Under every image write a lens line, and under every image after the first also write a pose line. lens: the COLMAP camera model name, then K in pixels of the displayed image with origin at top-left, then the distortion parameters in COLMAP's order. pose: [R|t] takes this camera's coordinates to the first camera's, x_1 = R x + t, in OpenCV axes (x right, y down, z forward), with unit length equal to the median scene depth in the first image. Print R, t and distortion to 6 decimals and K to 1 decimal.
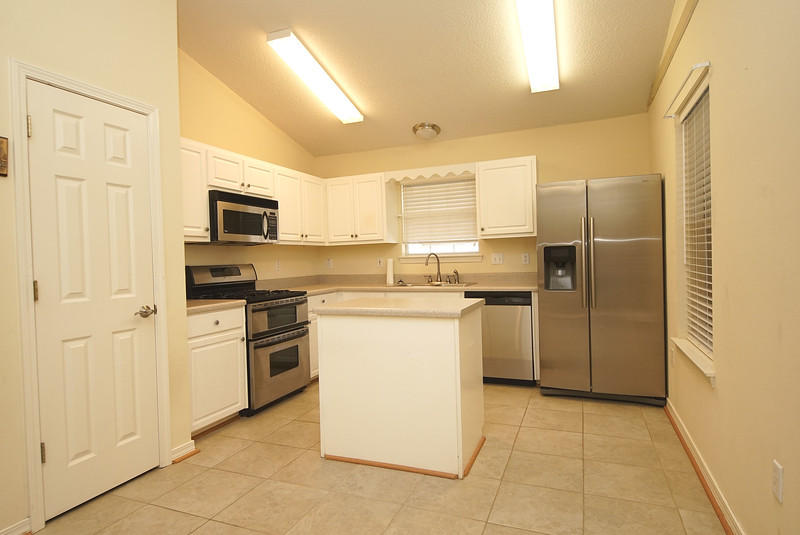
lens RADIAL K [[450.9, 0, 400.0], [0, 450.9, 267.5], [0, 0, 1]] dist [0.017270, -0.001405]
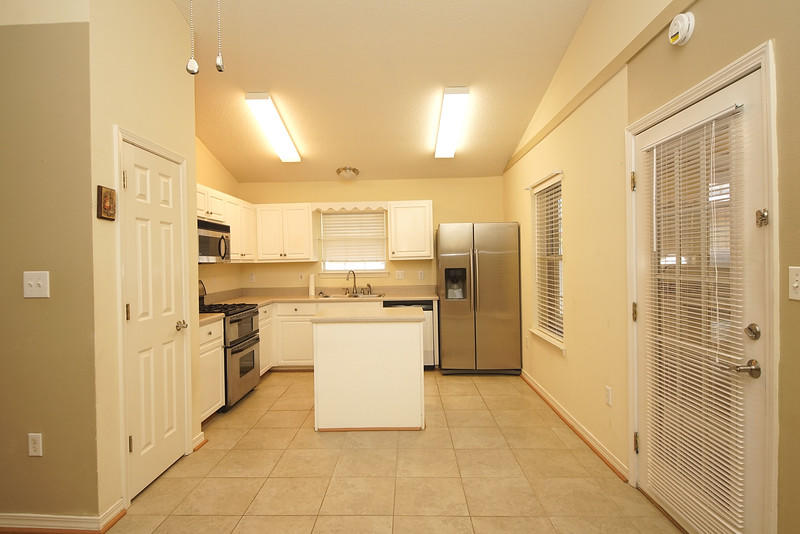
lens RADIAL K [[428.4, 0, 394.3], [0, 428.4, 265.5], [0, 0, 1]] dist [0.037745, -0.037502]
pose [[0.938300, 0.006581, 0.345761, -0.264991], [-0.000083, 0.999823, -0.018805, -0.026779], [-0.345824, 0.017617, 0.938134, -0.178180]]
